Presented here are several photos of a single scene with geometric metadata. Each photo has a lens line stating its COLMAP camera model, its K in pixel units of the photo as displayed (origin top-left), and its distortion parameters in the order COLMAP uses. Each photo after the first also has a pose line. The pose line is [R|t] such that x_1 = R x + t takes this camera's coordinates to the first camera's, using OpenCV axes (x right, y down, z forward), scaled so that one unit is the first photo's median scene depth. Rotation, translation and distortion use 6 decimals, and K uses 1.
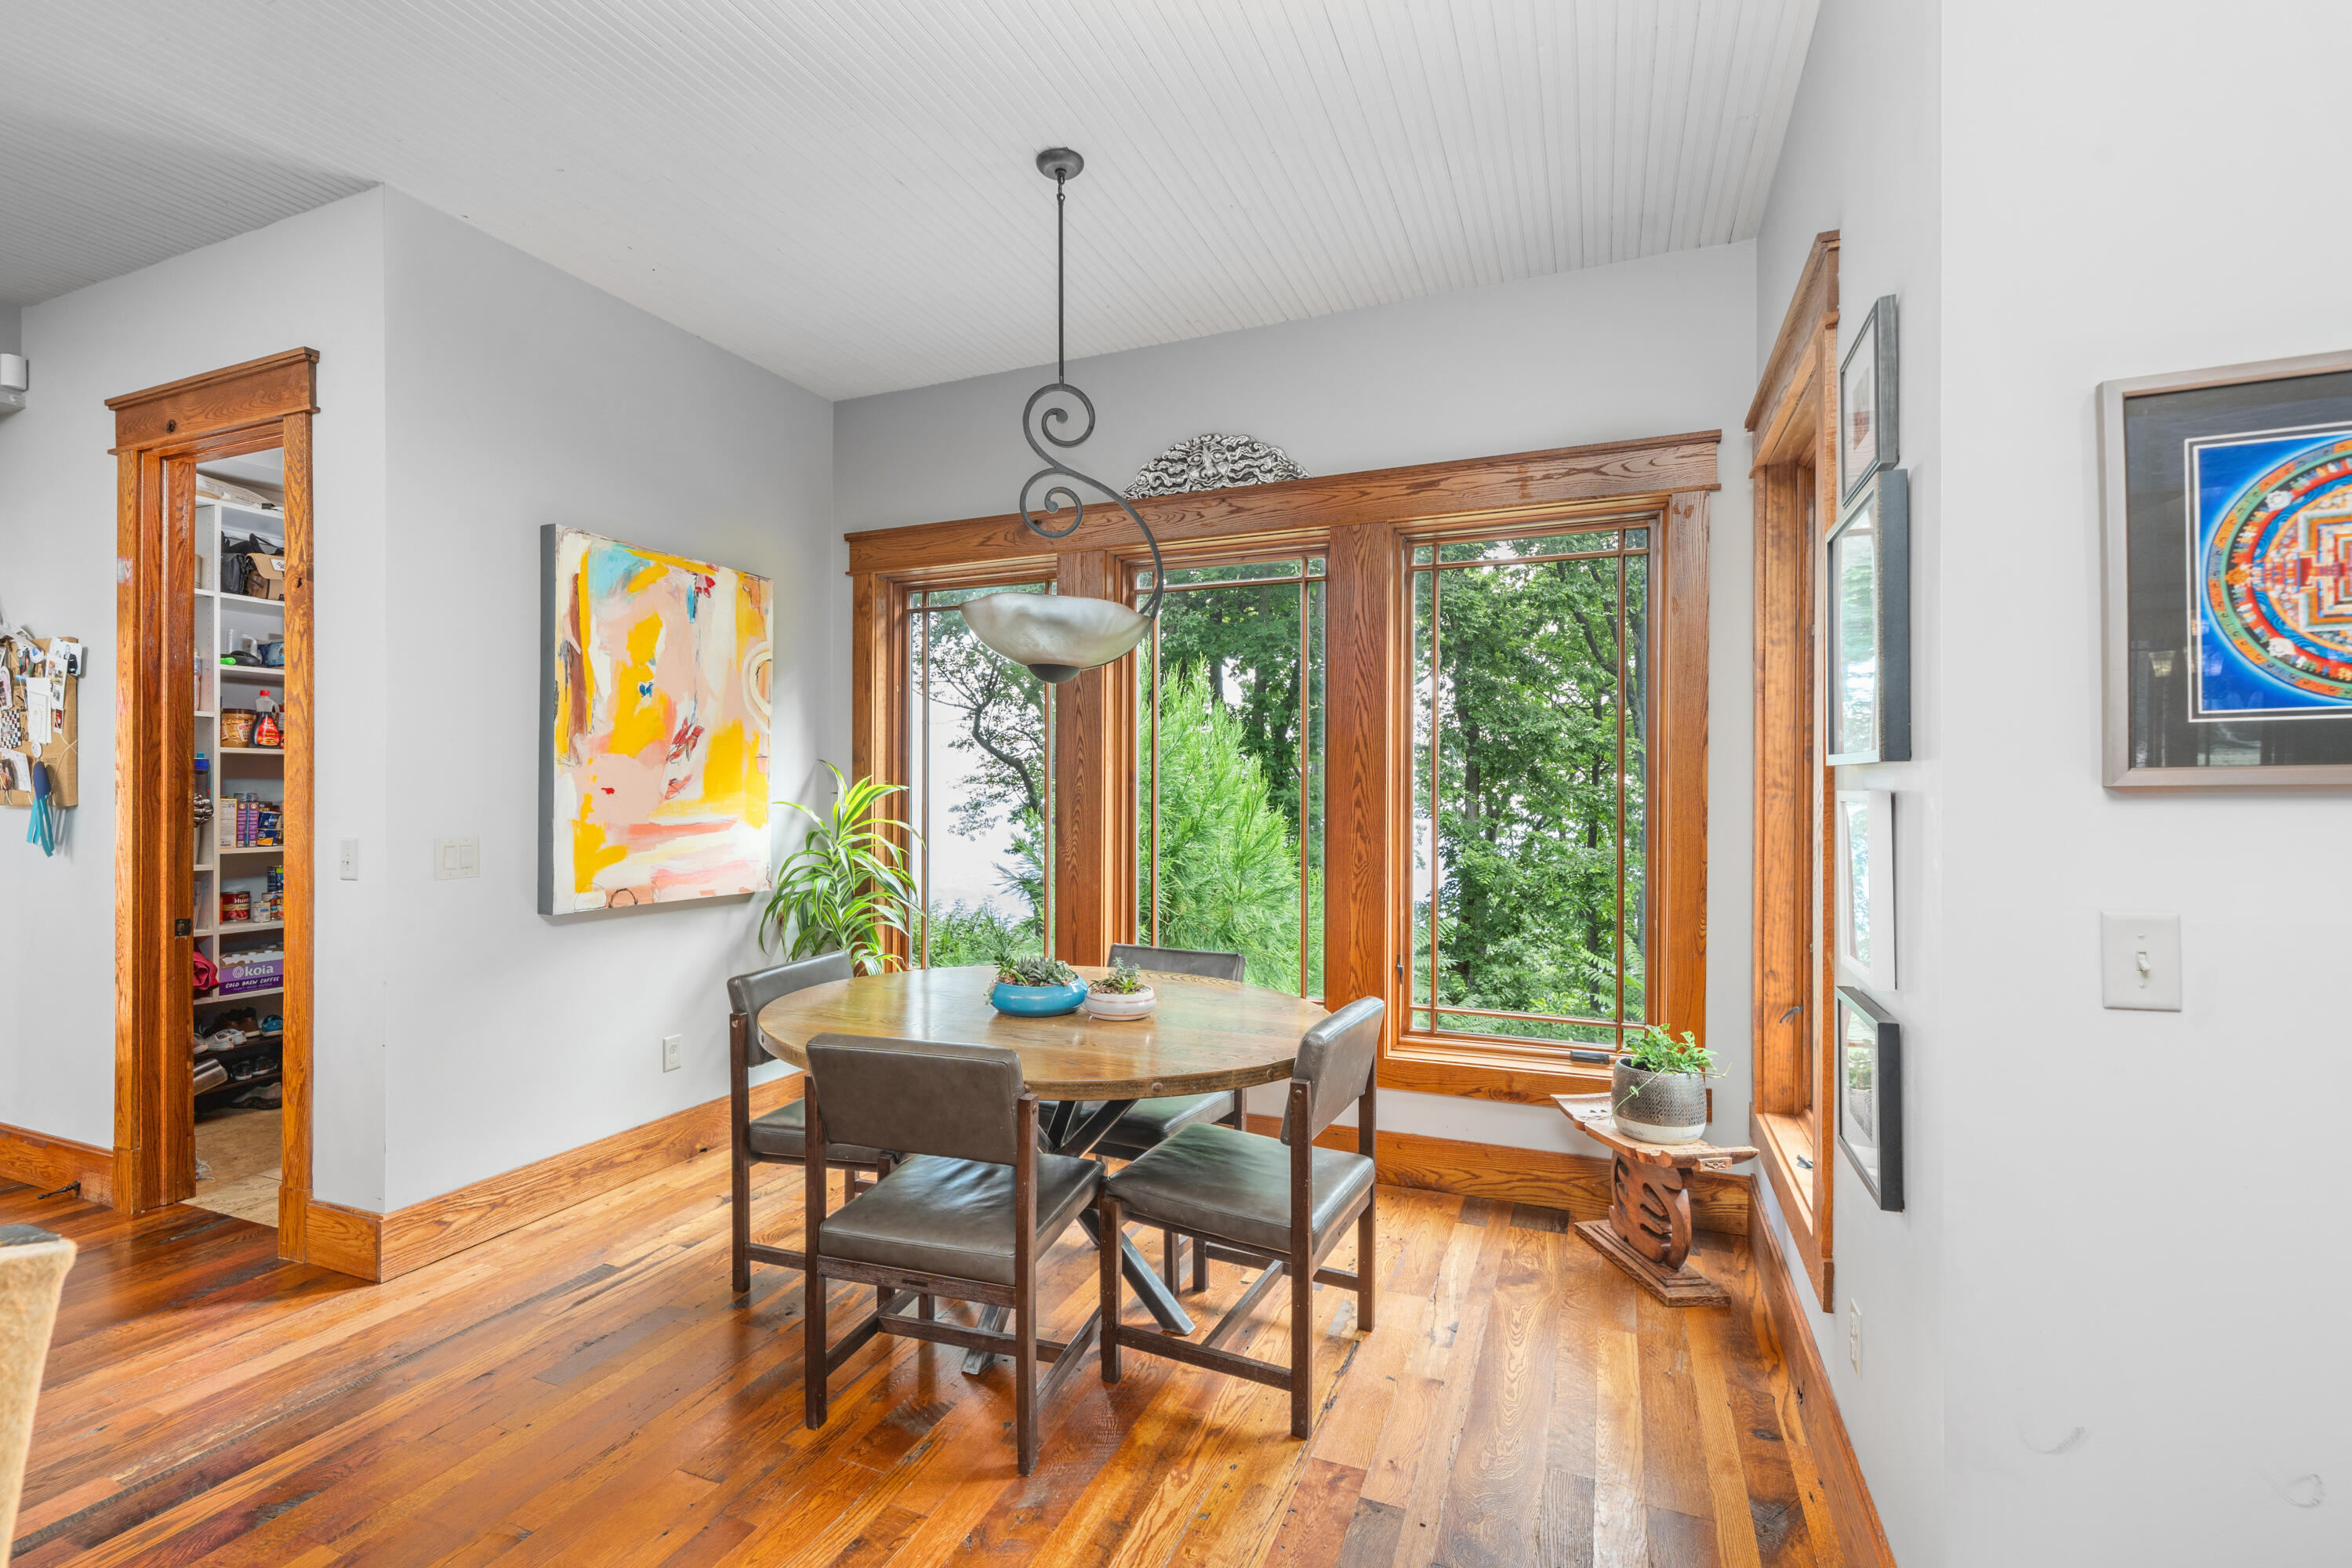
lens RADIAL K [[1082.3, 0, 1123.0], [0, 1082.3, 784.1], [0, 0, 1]] dist [-0.000321, -0.000406]
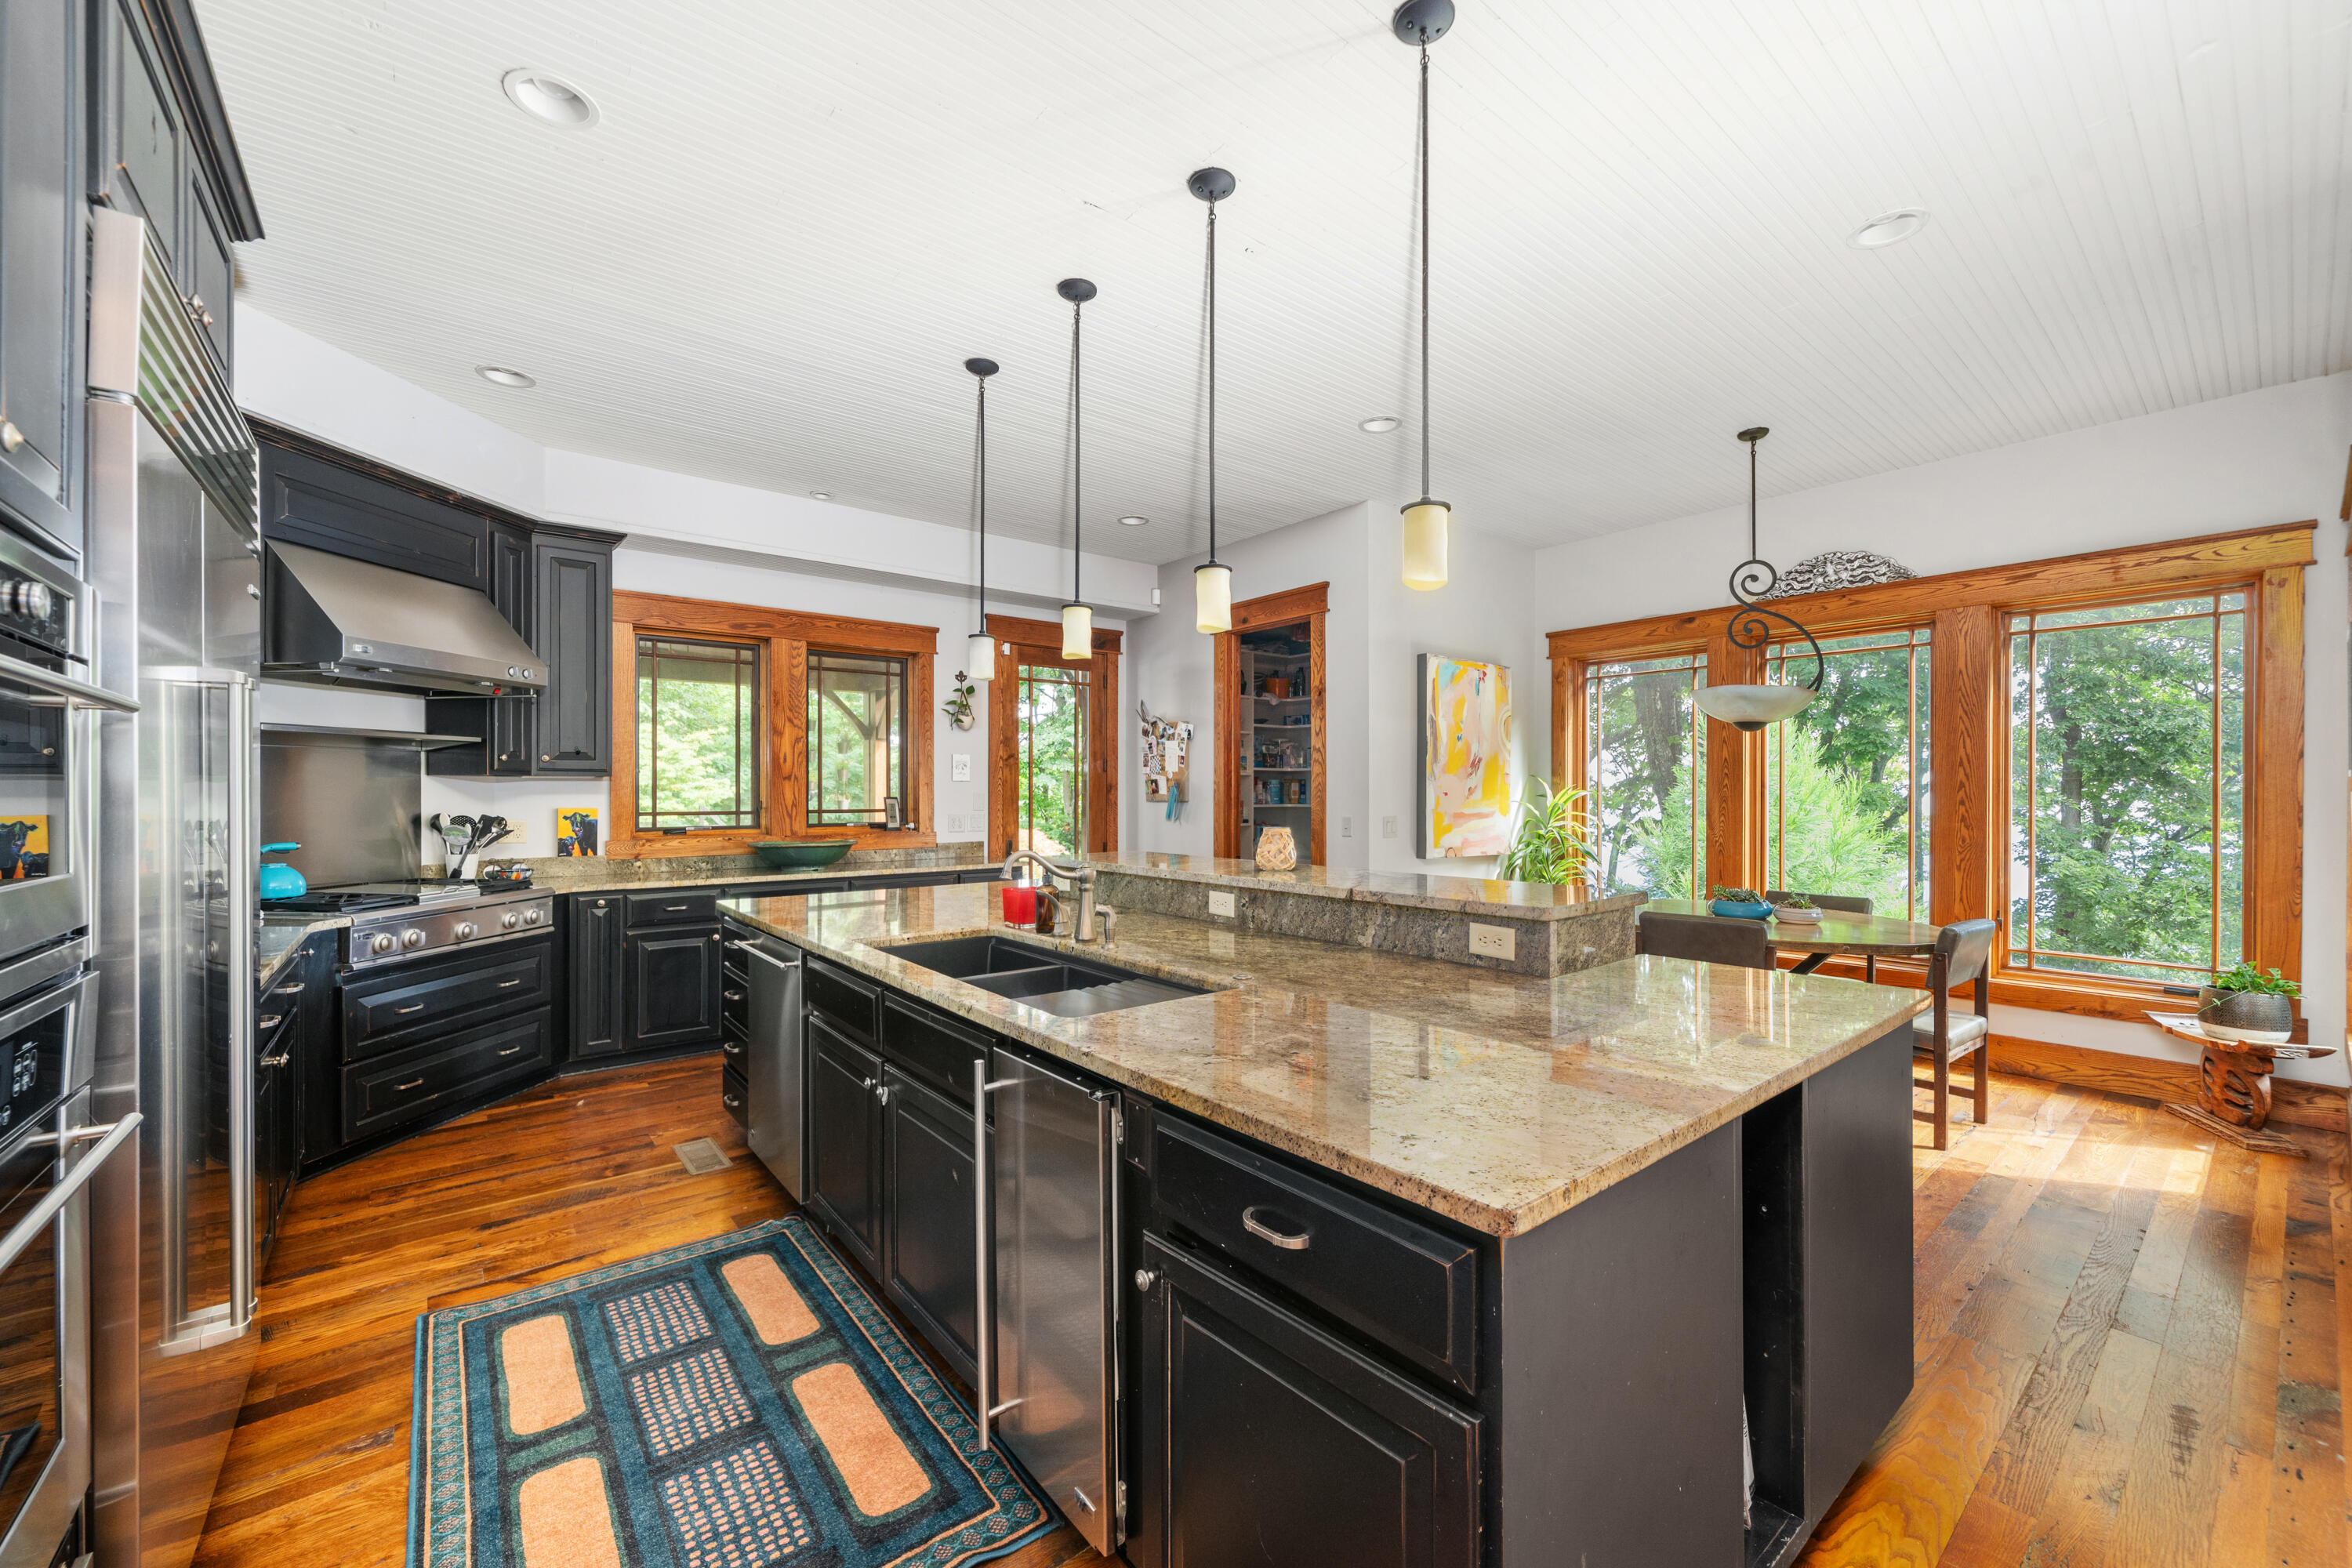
lens RADIAL K [[903.5, 0, 1179.6], [0, 903.5, 792.3], [0, 0, 1]] dist [-0.006682, 0.000578]
pose [[0.891588, -0.001762, -0.452843, -0.173590], [0.002457, 0.999997, 0.000946, 0.000903], [0.452840, -0.001956, 0.891590, -0.549879]]
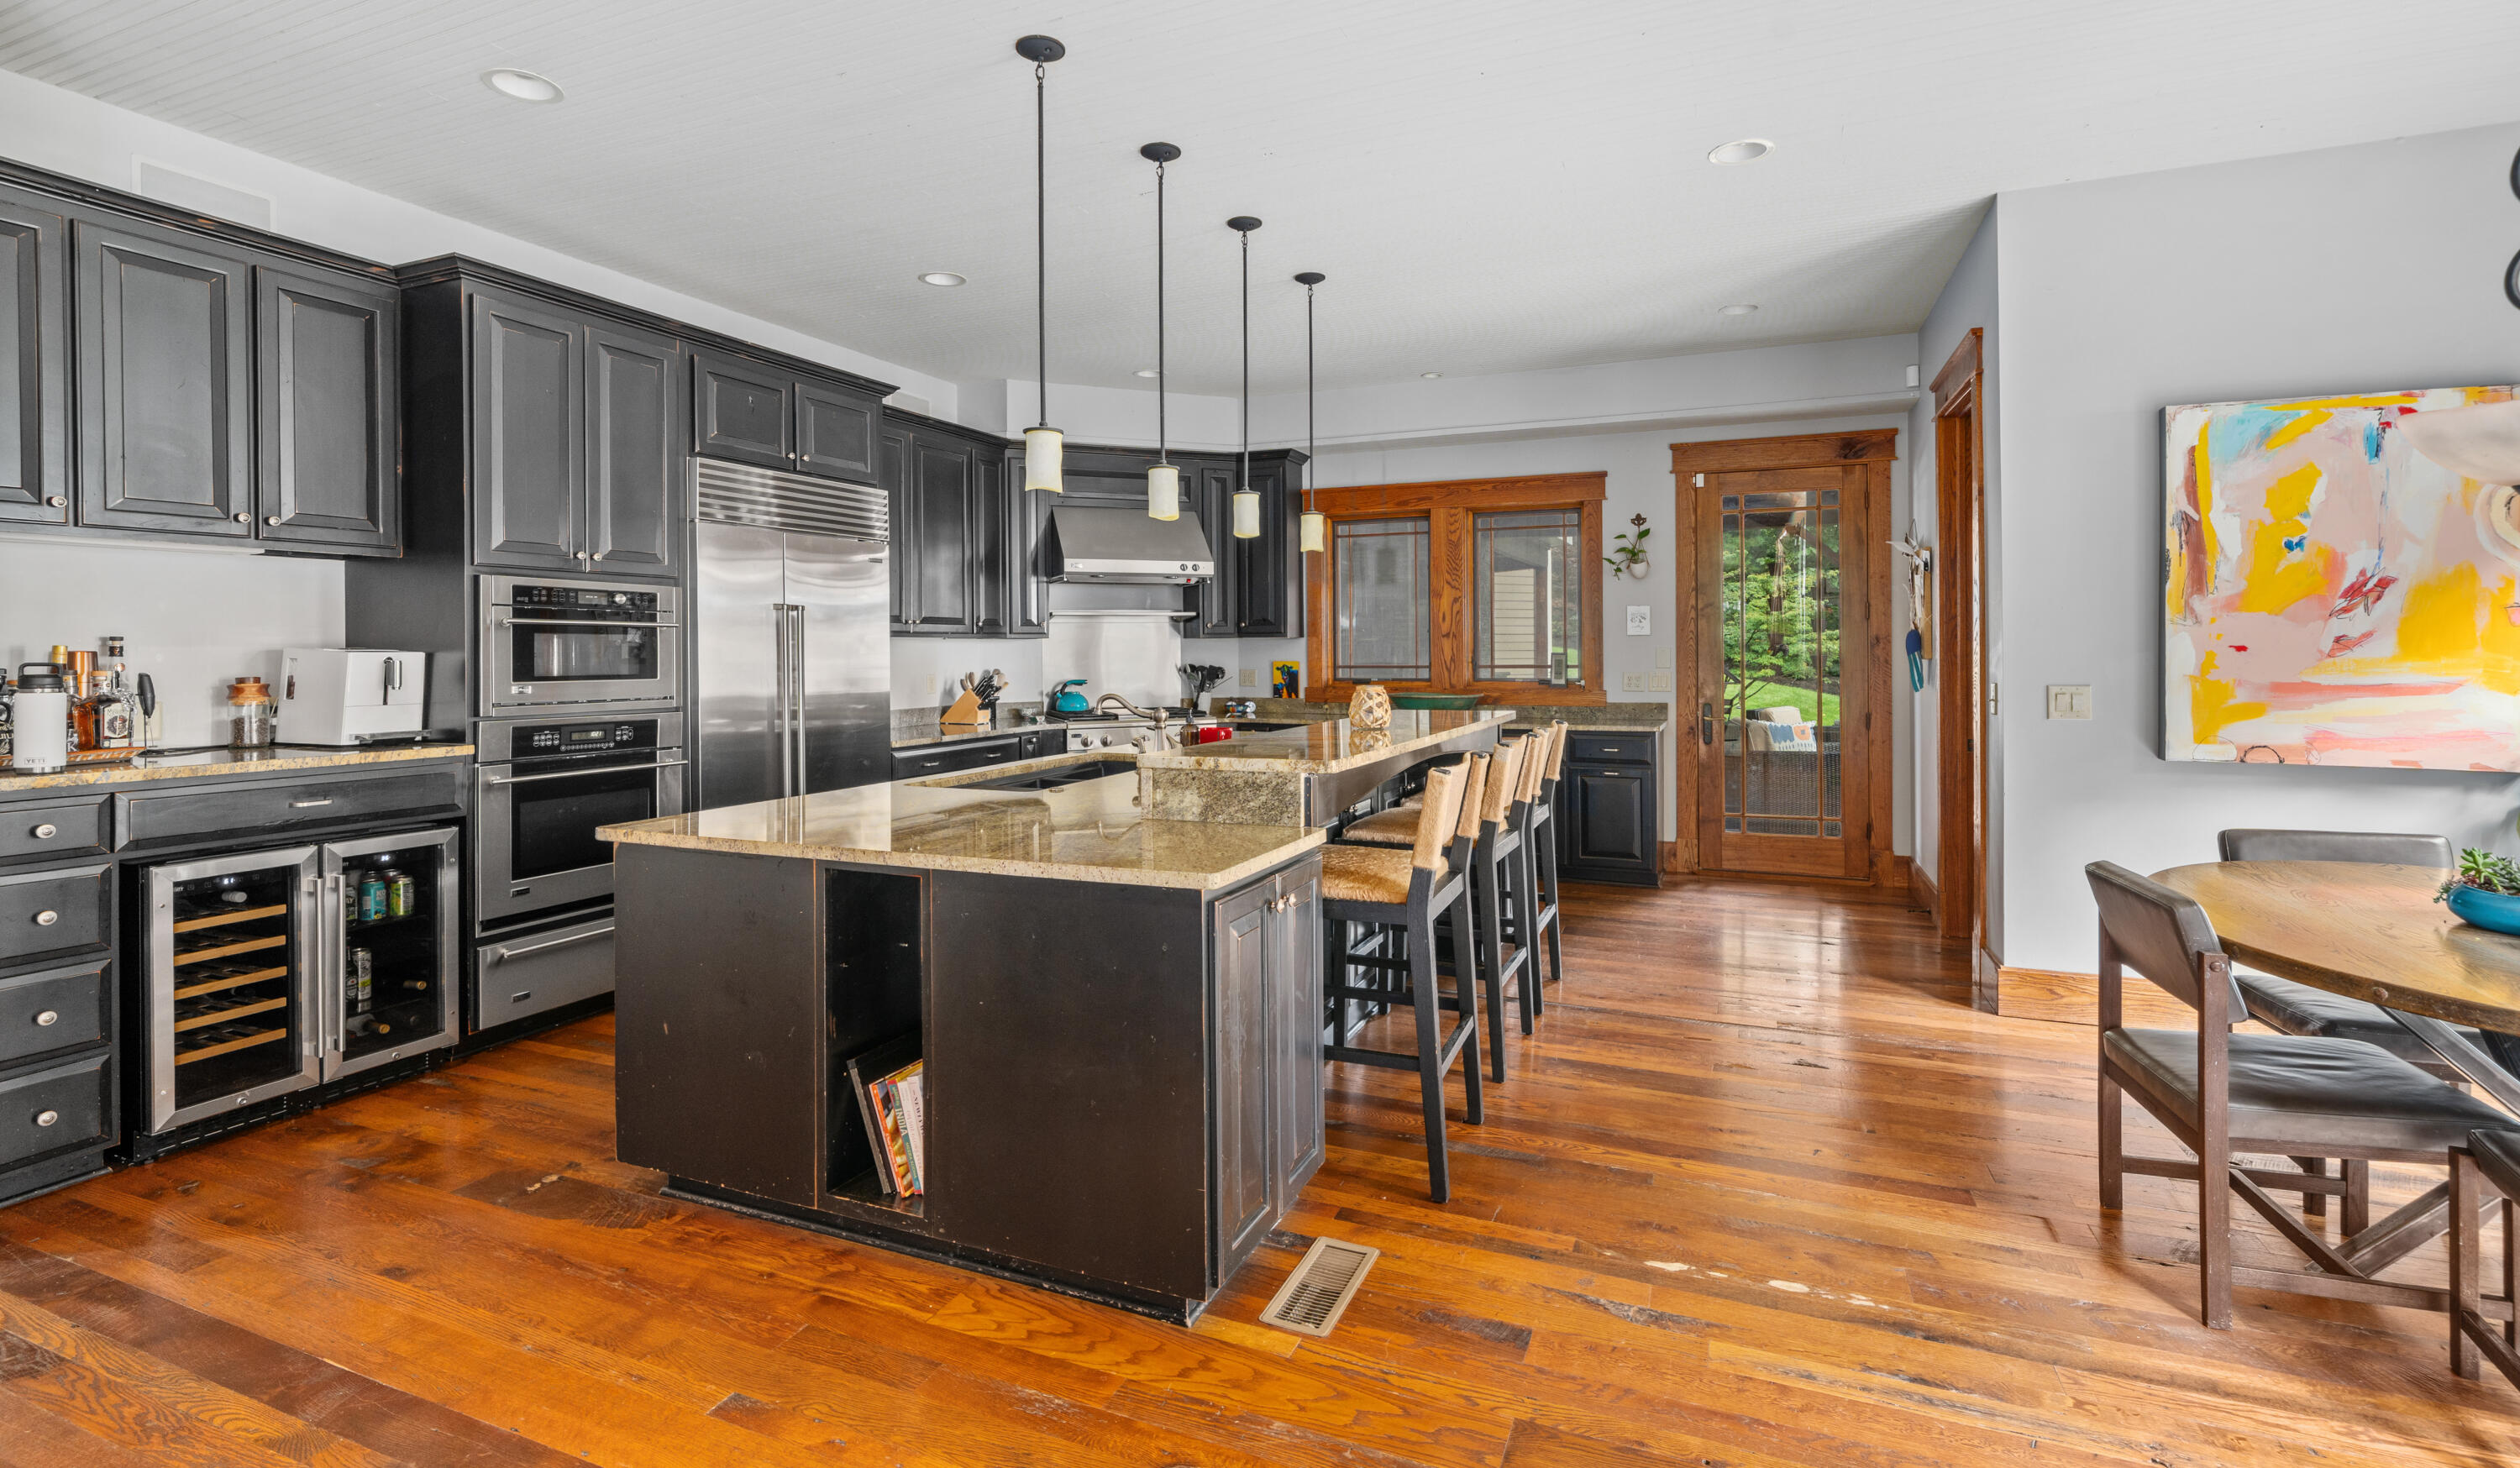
lens RADIAL K [[1123.7, 0, 1351.1], [0, 1123.7, 647.7], [0, 0, 1]] dist [0.001678, 0.000407]
pose [[0.085532, -0.002229, -0.996333, 0.491130], [0.006928, 0.999975, -0.001642, 0.001453], [0.996311, -0.006763, 0.085545, 0.065198]]
